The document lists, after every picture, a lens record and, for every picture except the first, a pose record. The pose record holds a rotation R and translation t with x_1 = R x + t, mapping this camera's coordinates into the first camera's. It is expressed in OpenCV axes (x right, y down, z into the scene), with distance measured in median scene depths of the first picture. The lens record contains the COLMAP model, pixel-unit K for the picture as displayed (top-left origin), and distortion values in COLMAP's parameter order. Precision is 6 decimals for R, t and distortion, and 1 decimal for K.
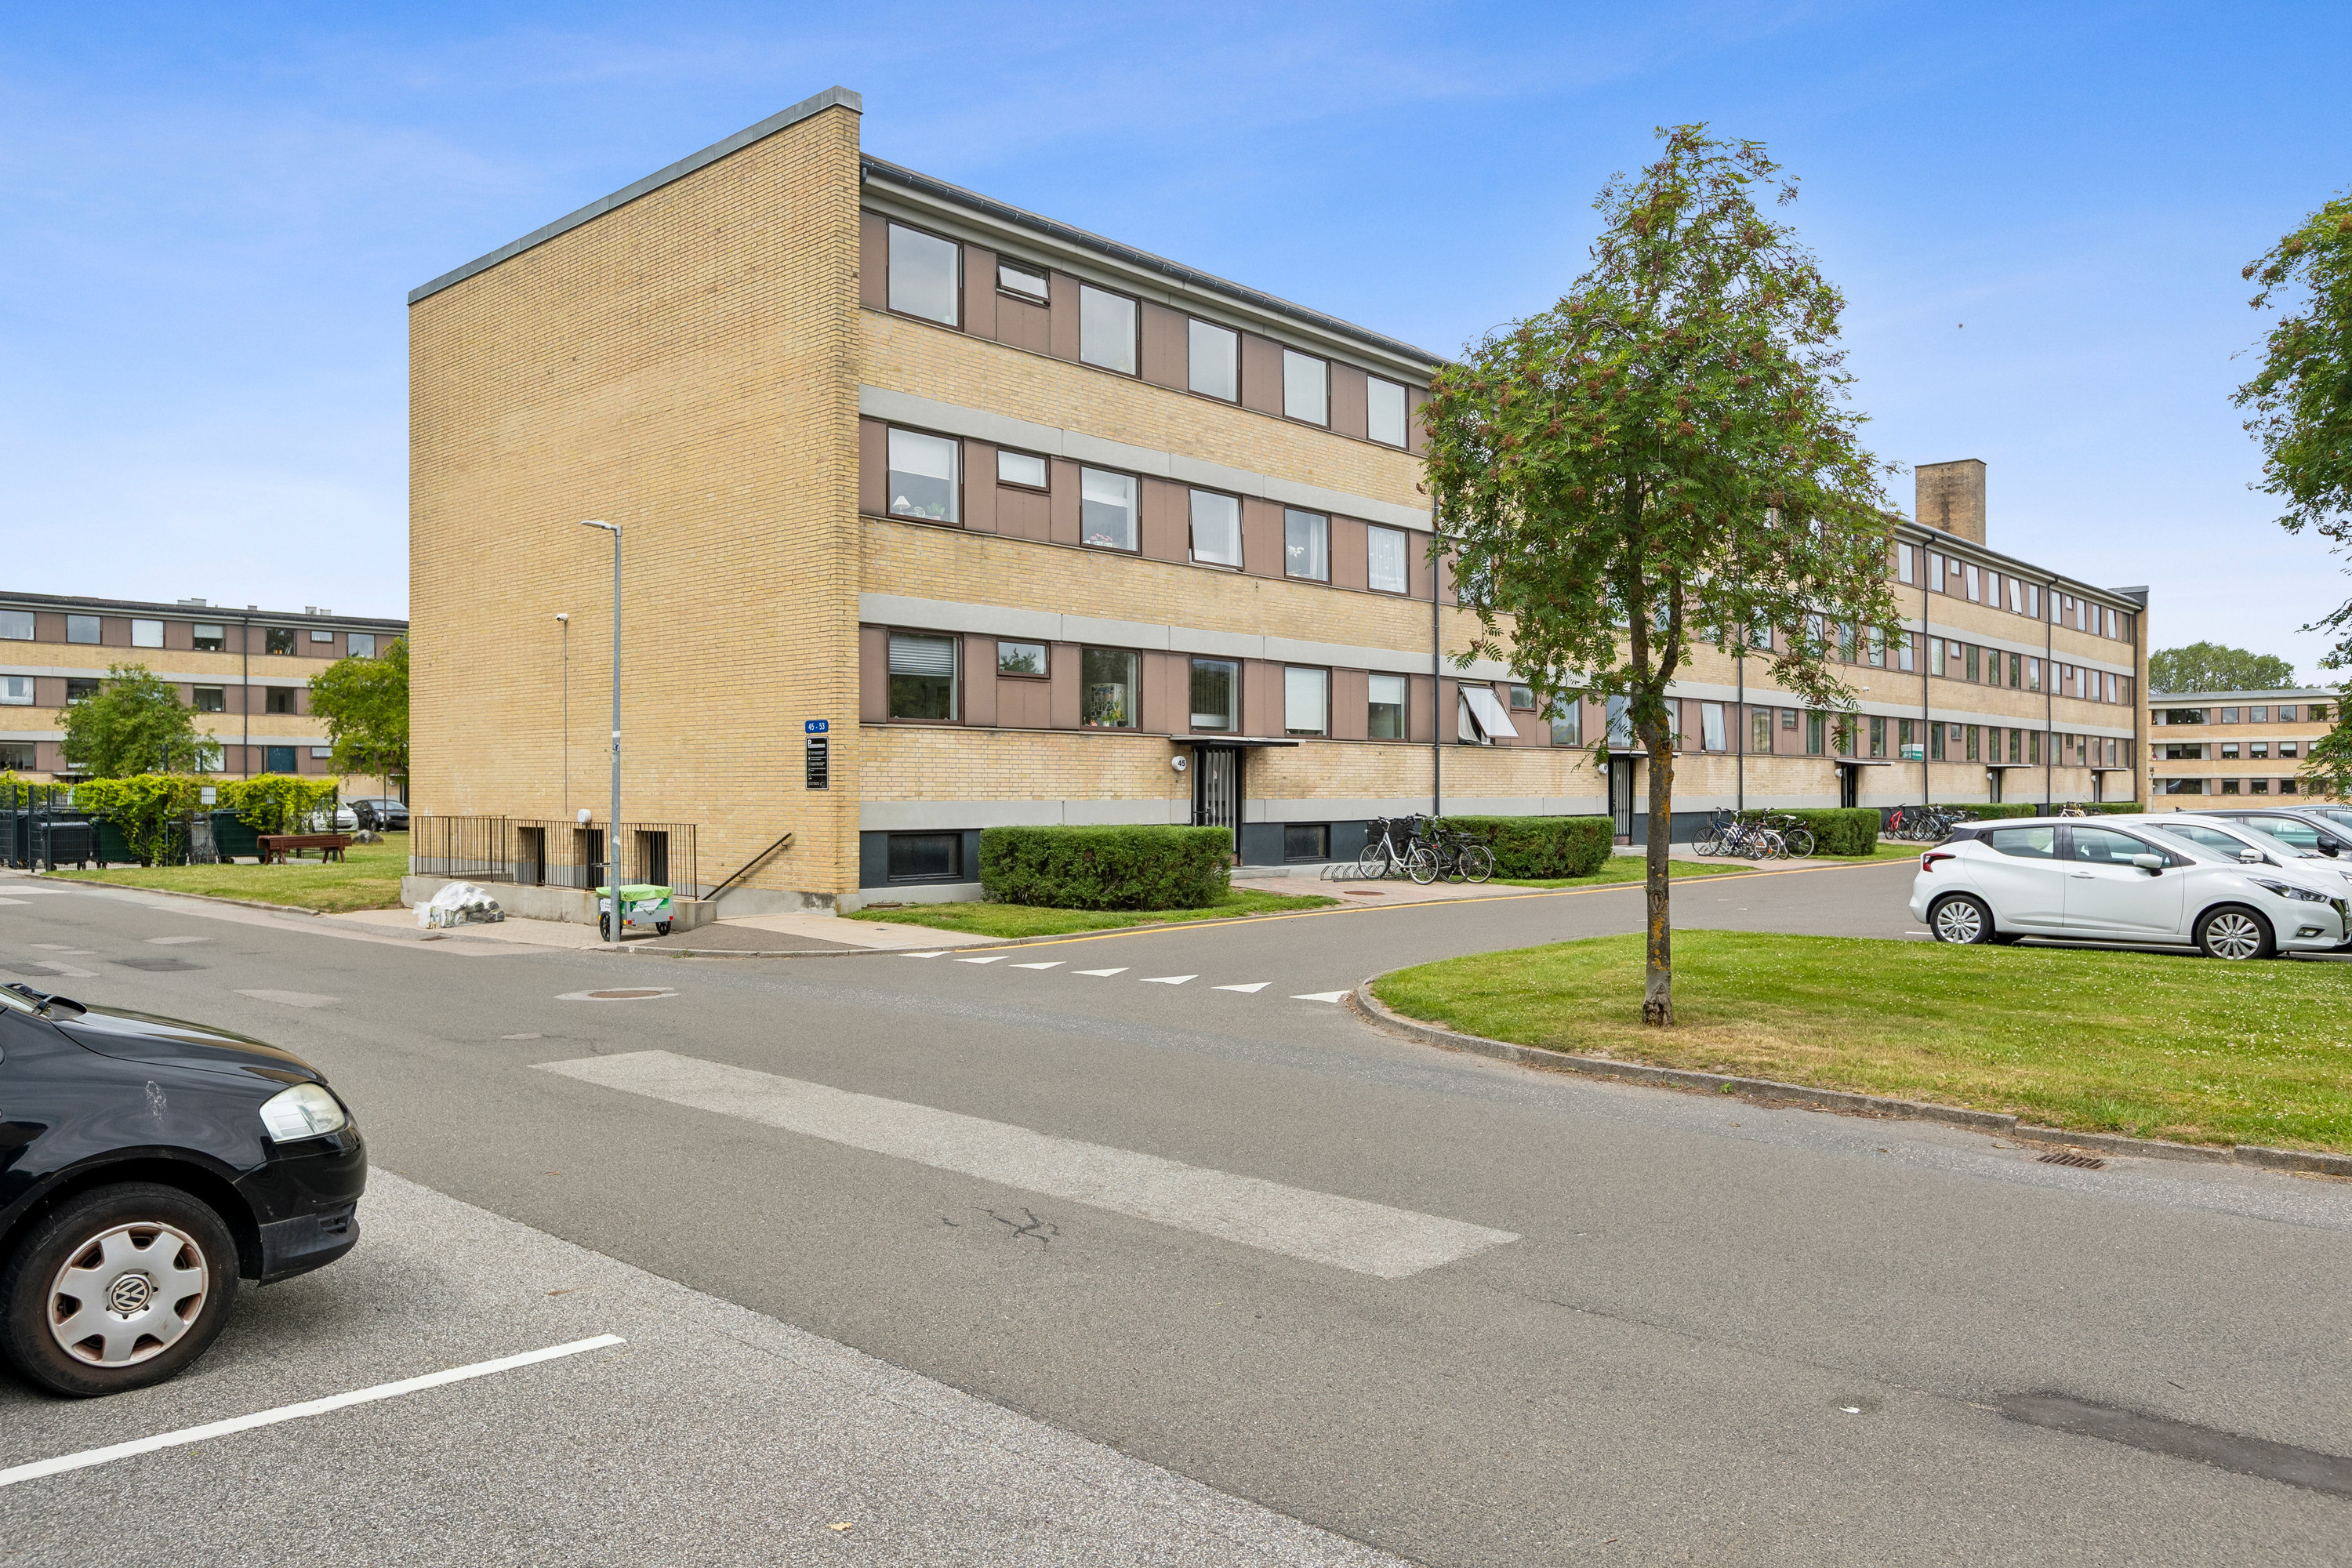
lens RADIAL K [[1625.9, 0, 1157.8], [0, 1625.9, 784.7], [0, 0, 1]] dist [-0.002662, -0.000436]
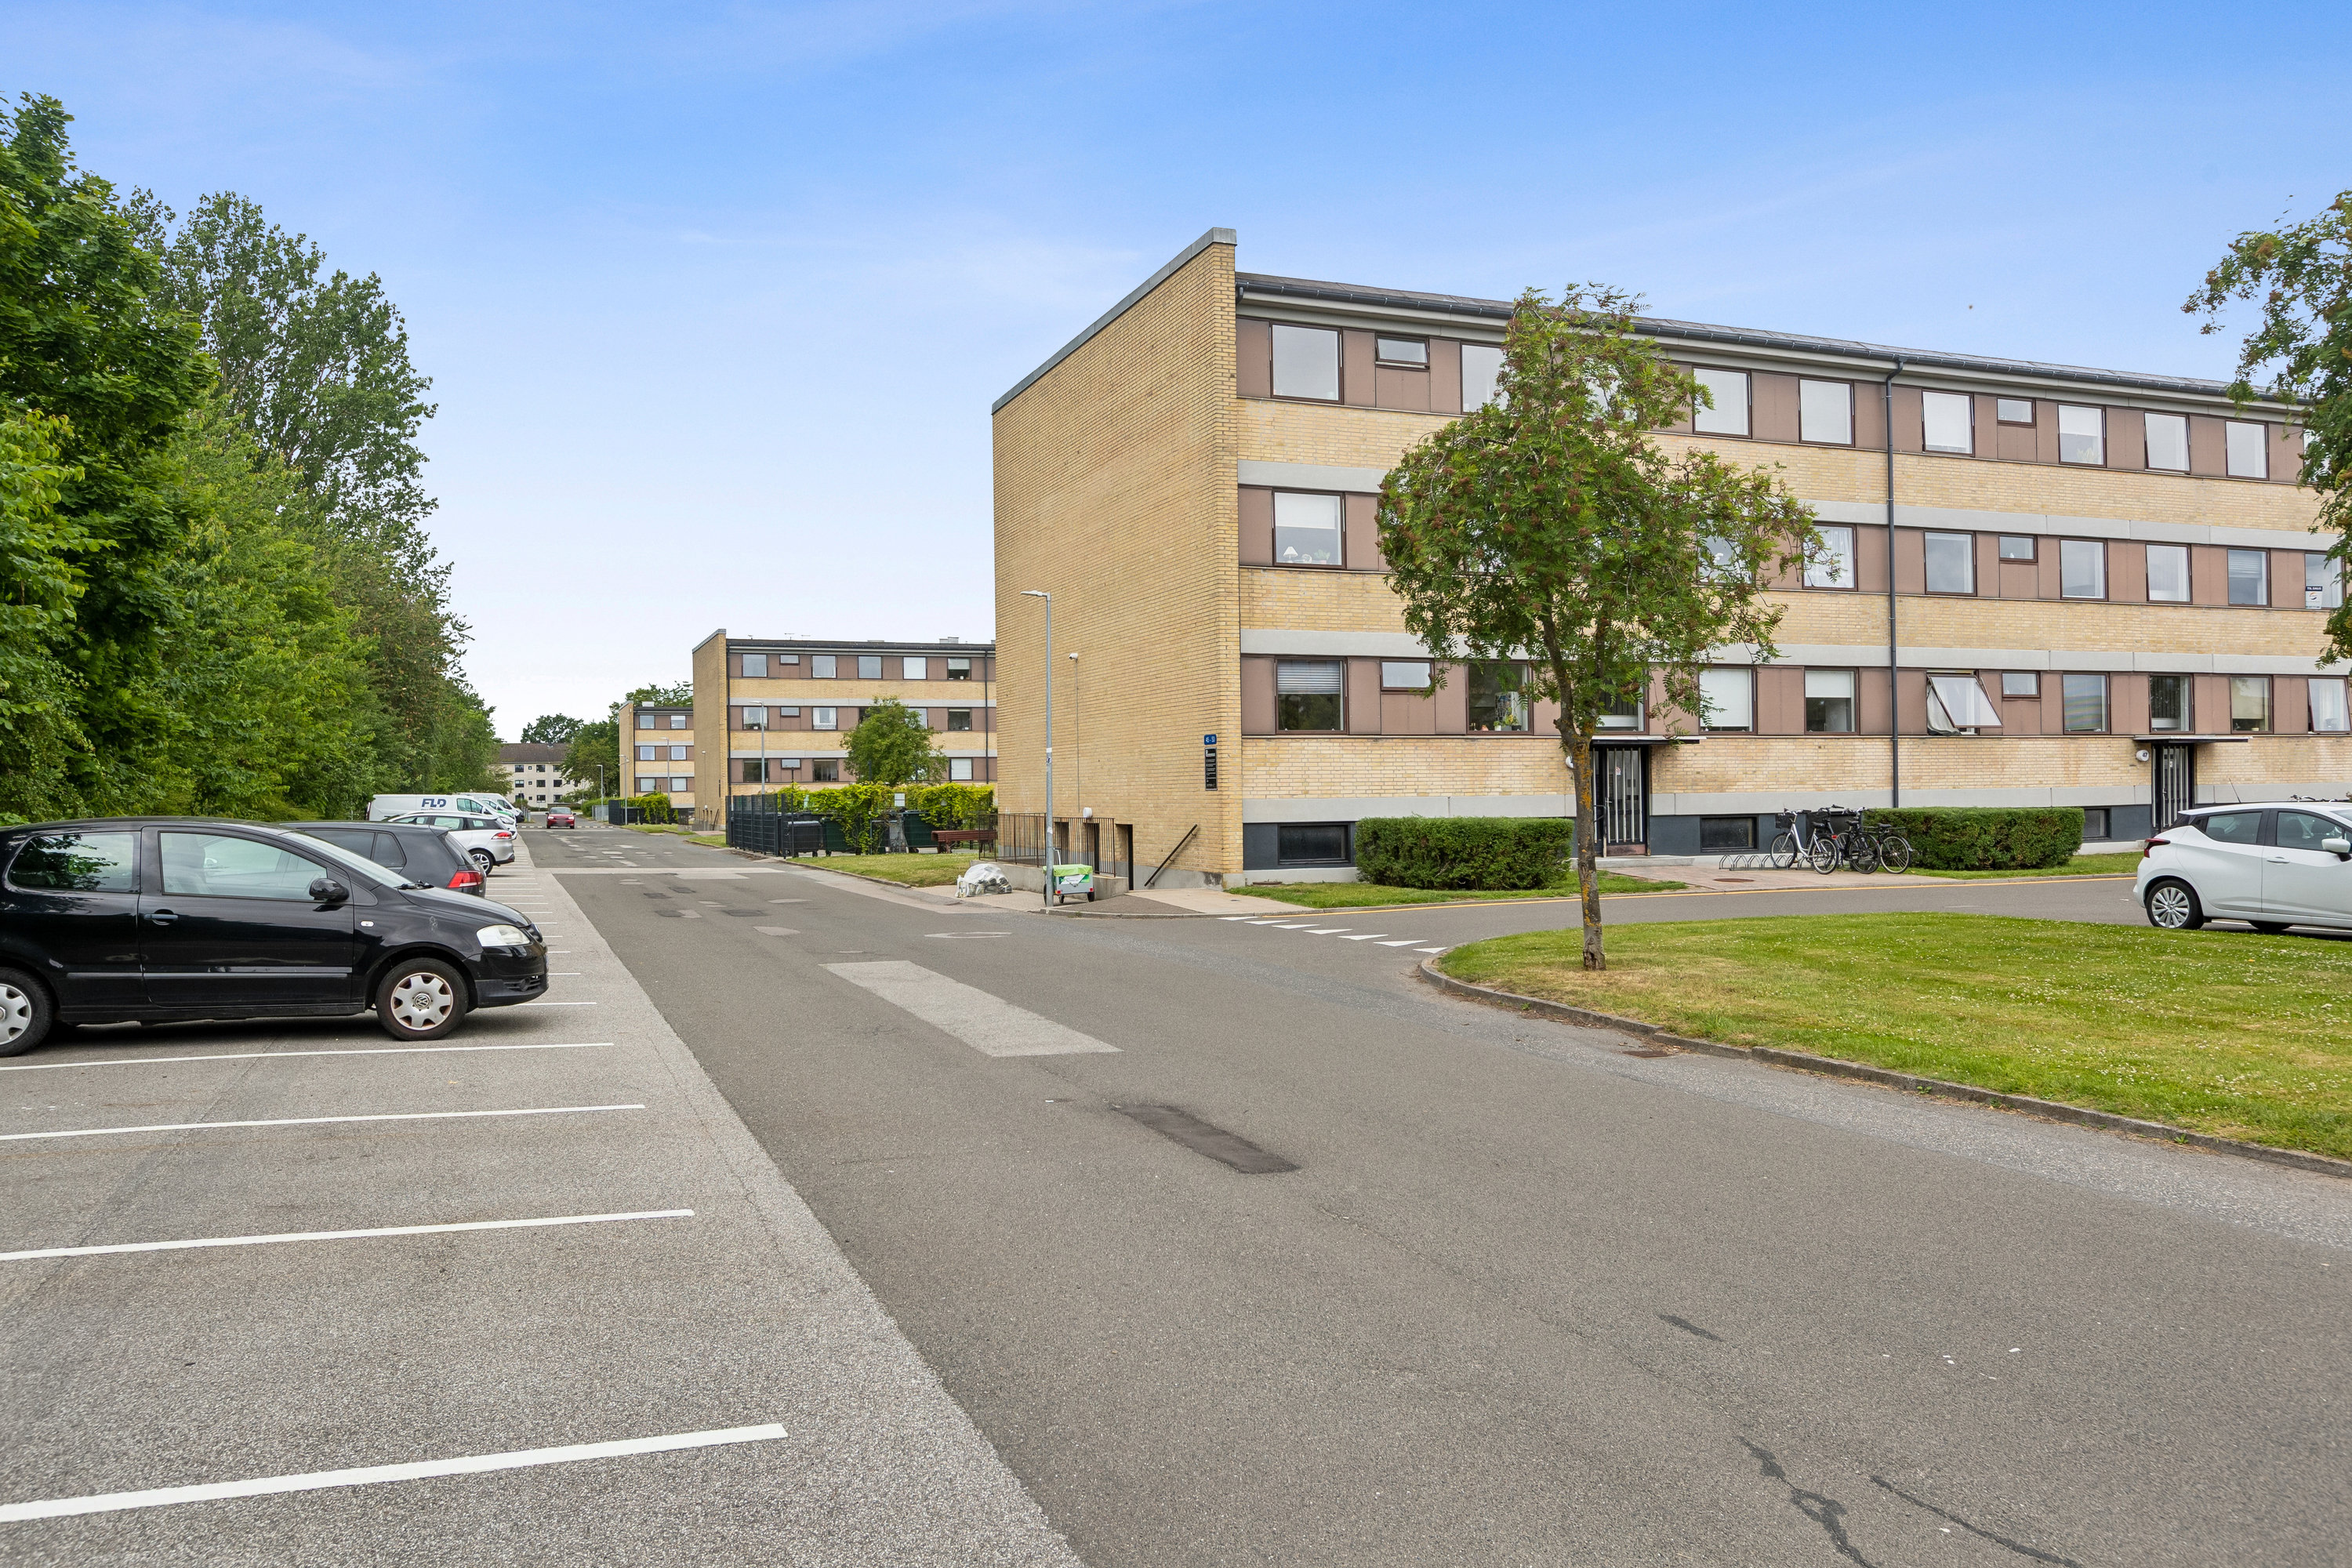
lens RADIAL K [[1638.4, 0, 1165.3], [0, 1638.4, 779.6], [0, 0, 1]] dist [-0.001866, 0.002988]
pose [[0.905125, -0.015188, -0.424874, 0.246134], [0.014265, 0.999884, -0.005353, 0.001124], [0.424906, -0.001216, 0.905237, -0.130843]]
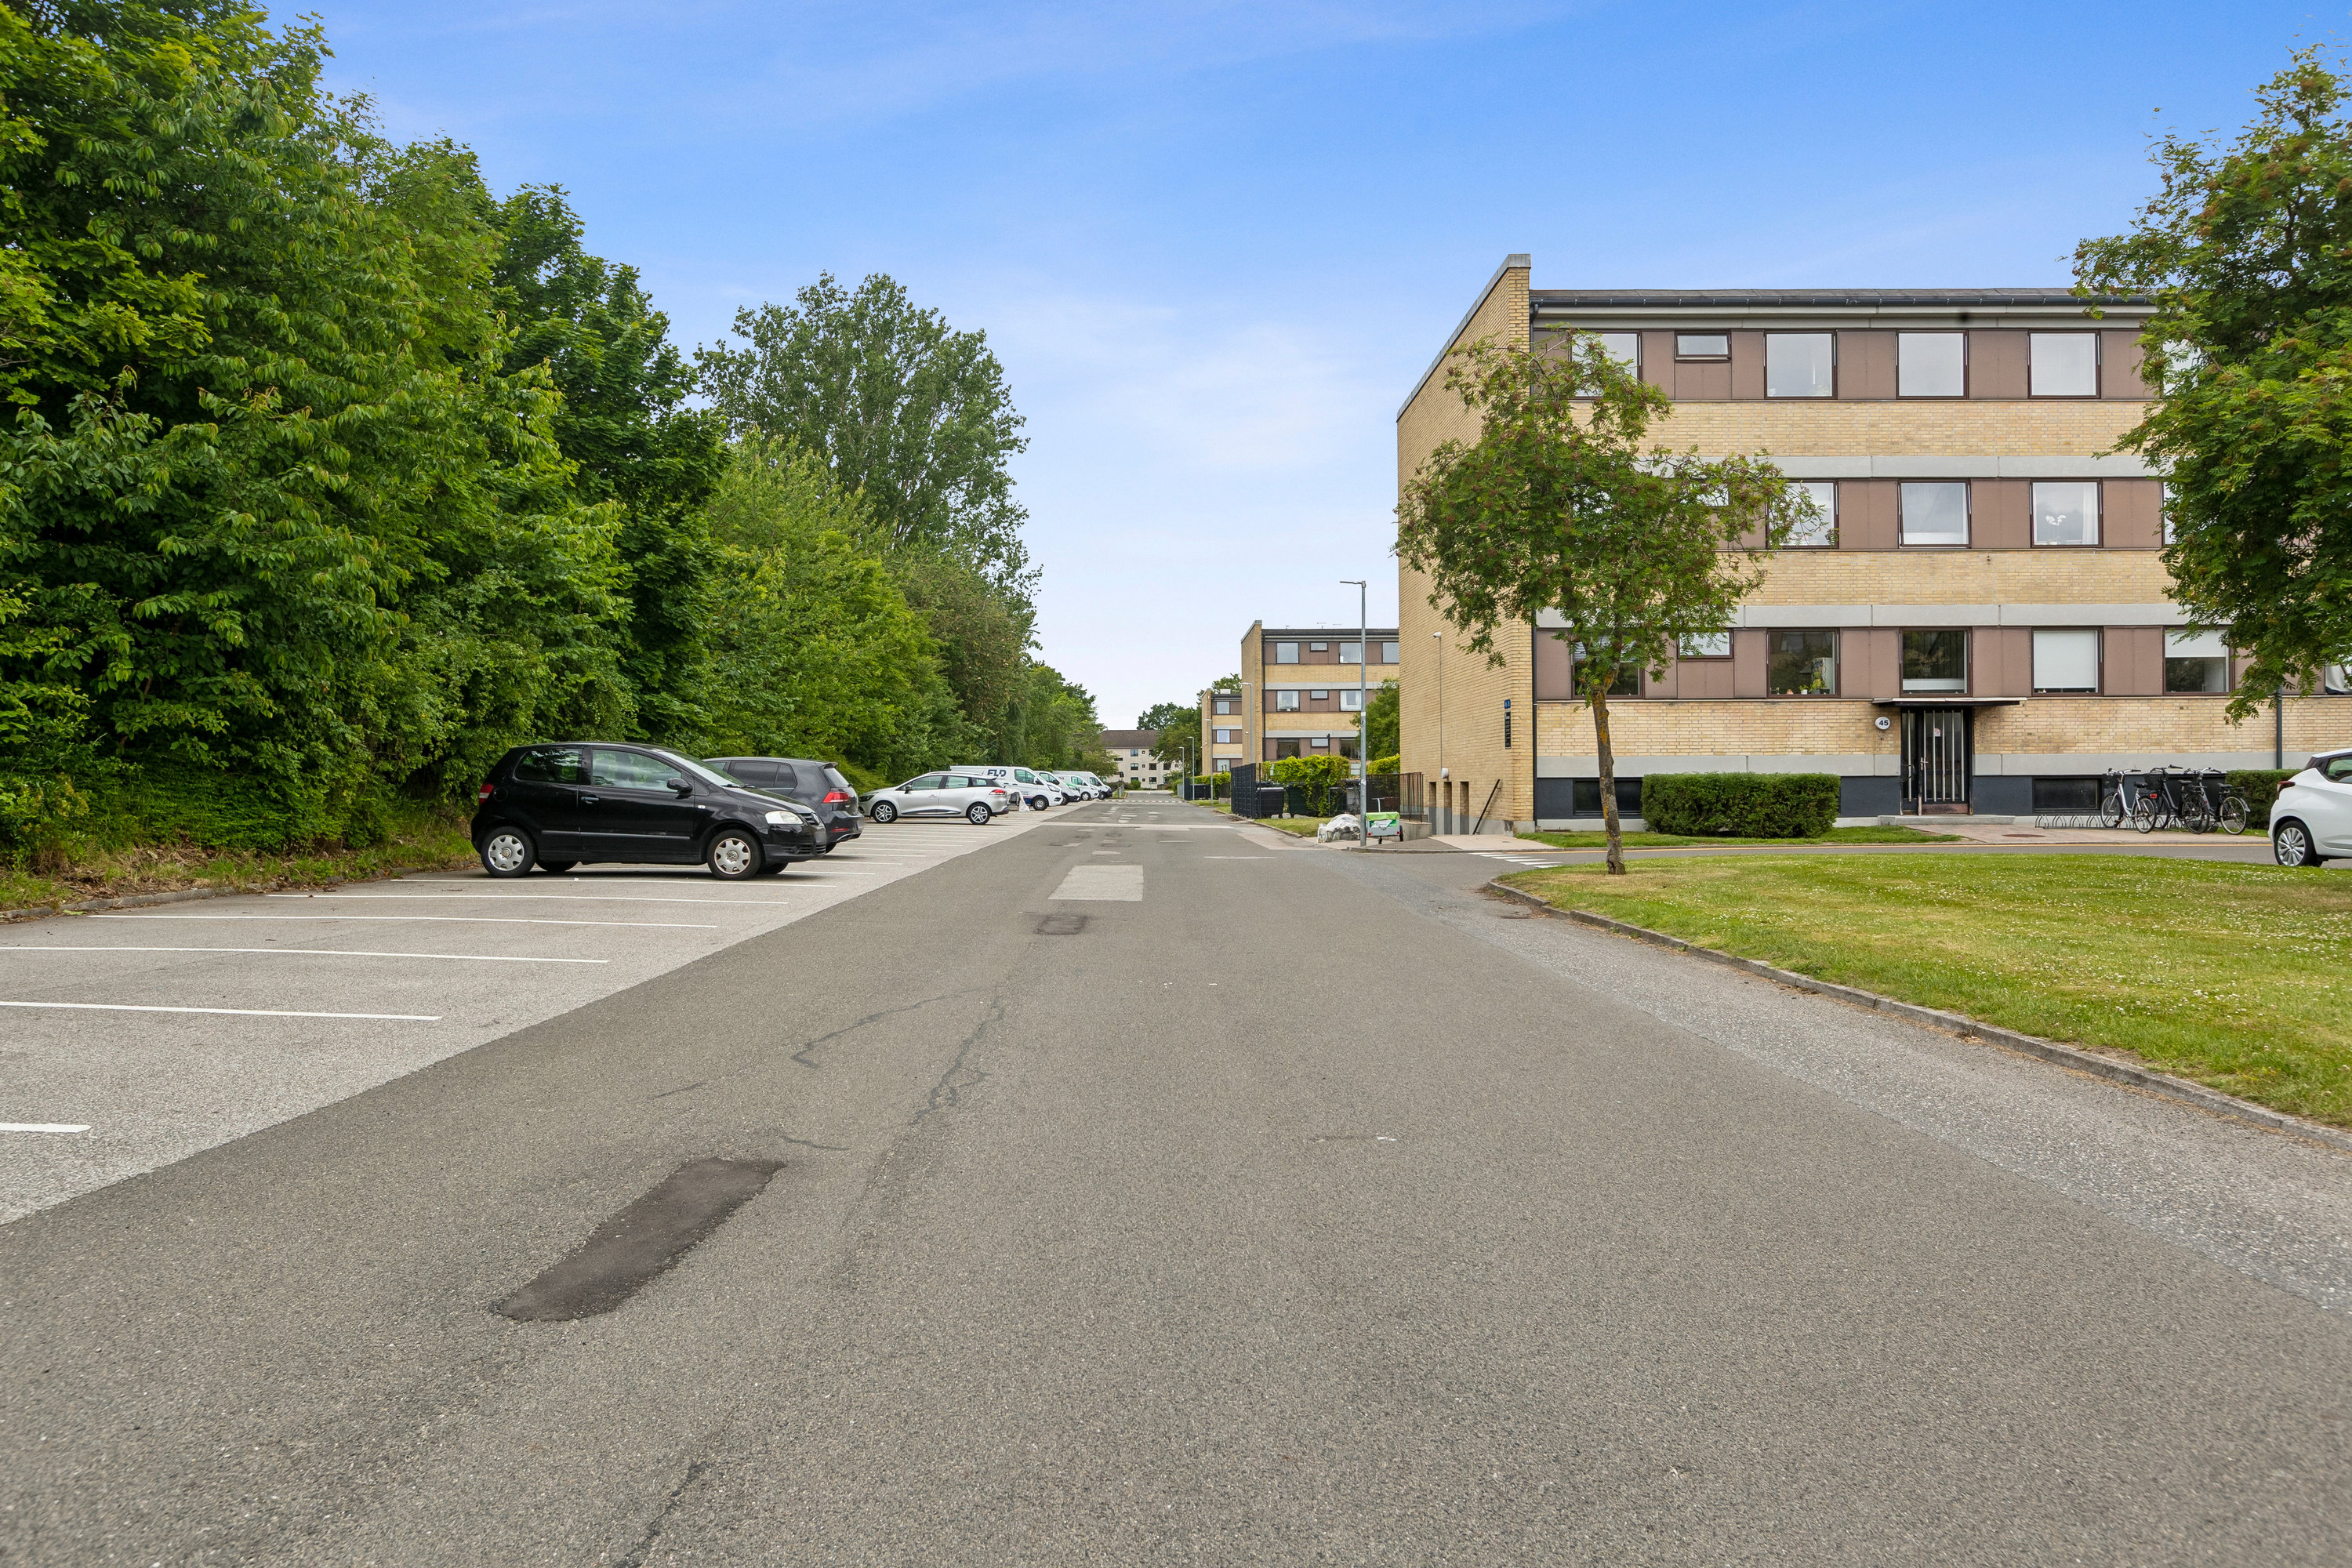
lens RADIAL K [[1595.2, 0, 1172.4], [0, 1595.2, 794.1], [0, 0, 1]] dist [-0.009944, -0.000668]
pose [[0.698795, -0.000564, -0.715322, 0.492167], [0.009837, 0.999913, 0.008822, 0.023485], [0.715254, -0.013201, 0.698739, -0.160808]]
